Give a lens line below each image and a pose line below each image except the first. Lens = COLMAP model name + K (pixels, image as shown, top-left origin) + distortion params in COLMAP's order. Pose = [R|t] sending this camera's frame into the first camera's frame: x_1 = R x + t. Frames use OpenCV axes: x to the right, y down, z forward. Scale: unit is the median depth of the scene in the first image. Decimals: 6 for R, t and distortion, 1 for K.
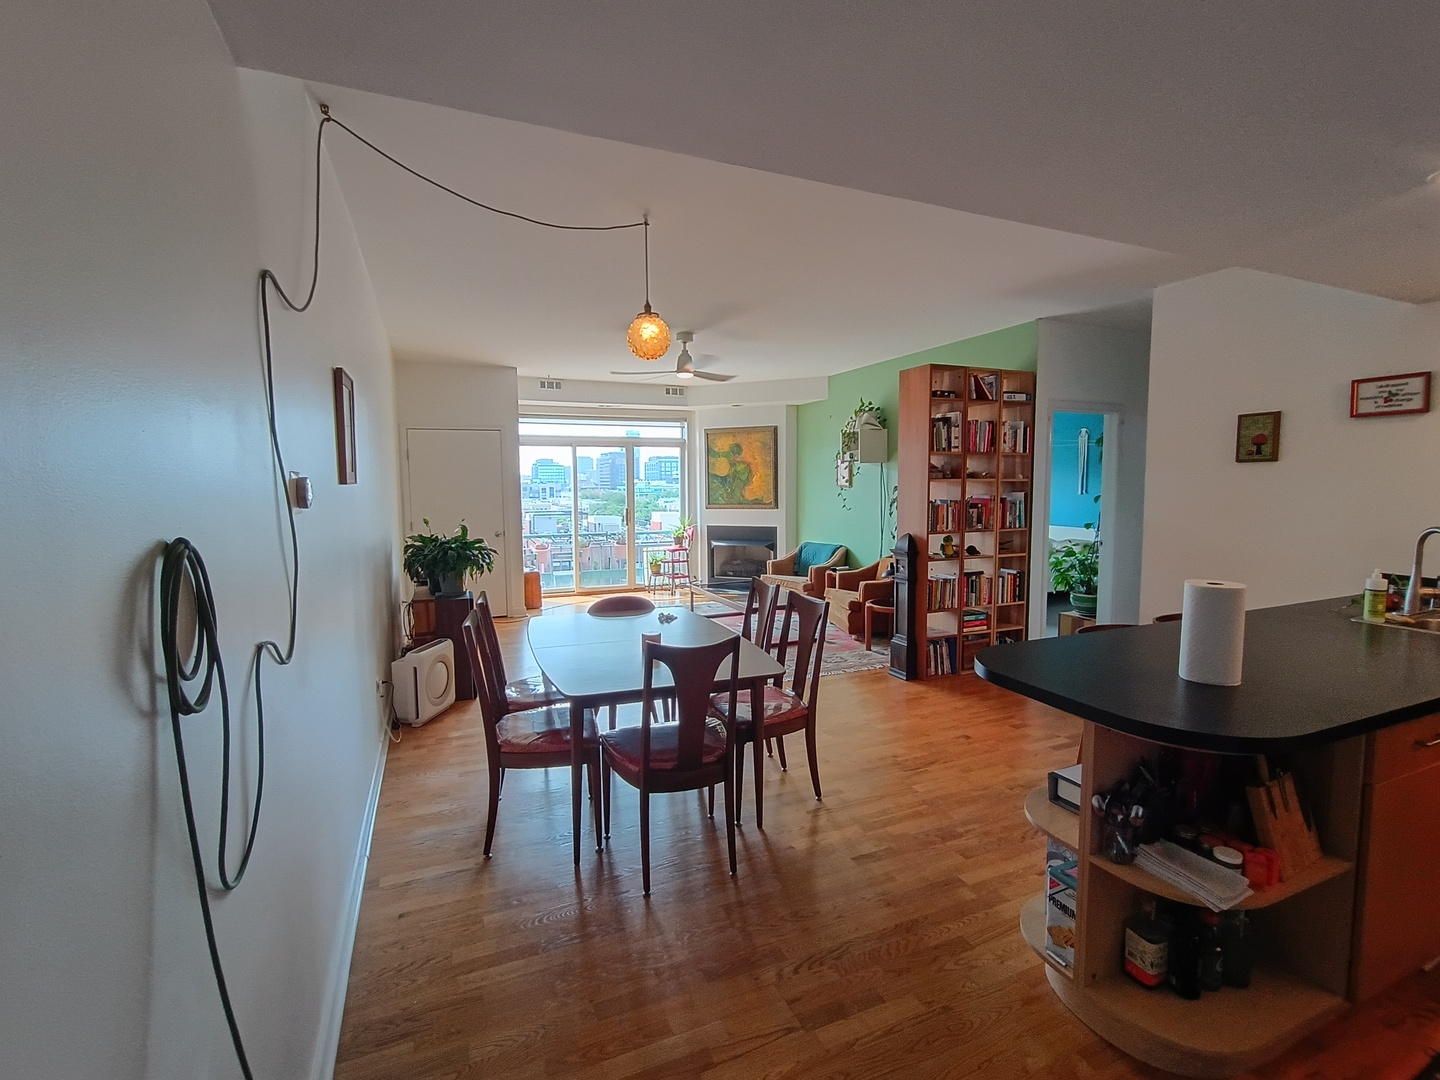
lens RADIAL K [[653.7, 0, 724.9], [0, 653.7, 537.2], [0, 0, 1]] dist [-0.017110, 0.007129]
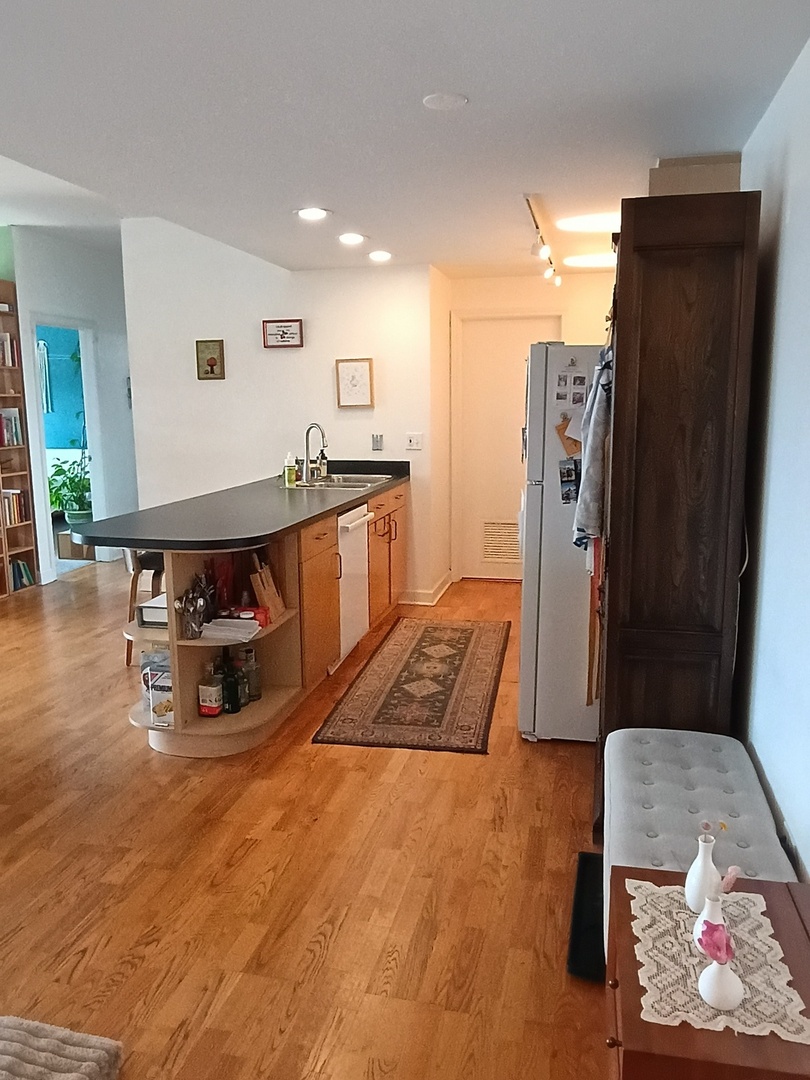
lens RADIAL K [[841.9, 0, 405.0], [0, 841.9, 540.0], [0, 0, 1]] dist [-0.008412, -0.002146]
pose [[0.587127, -0.134314, 0.798274, -0.222290], [0.072650, 0.990902, 0.113292, 0.025243], [-0.806228, -0.008522, 0.591543, -0.197710]]
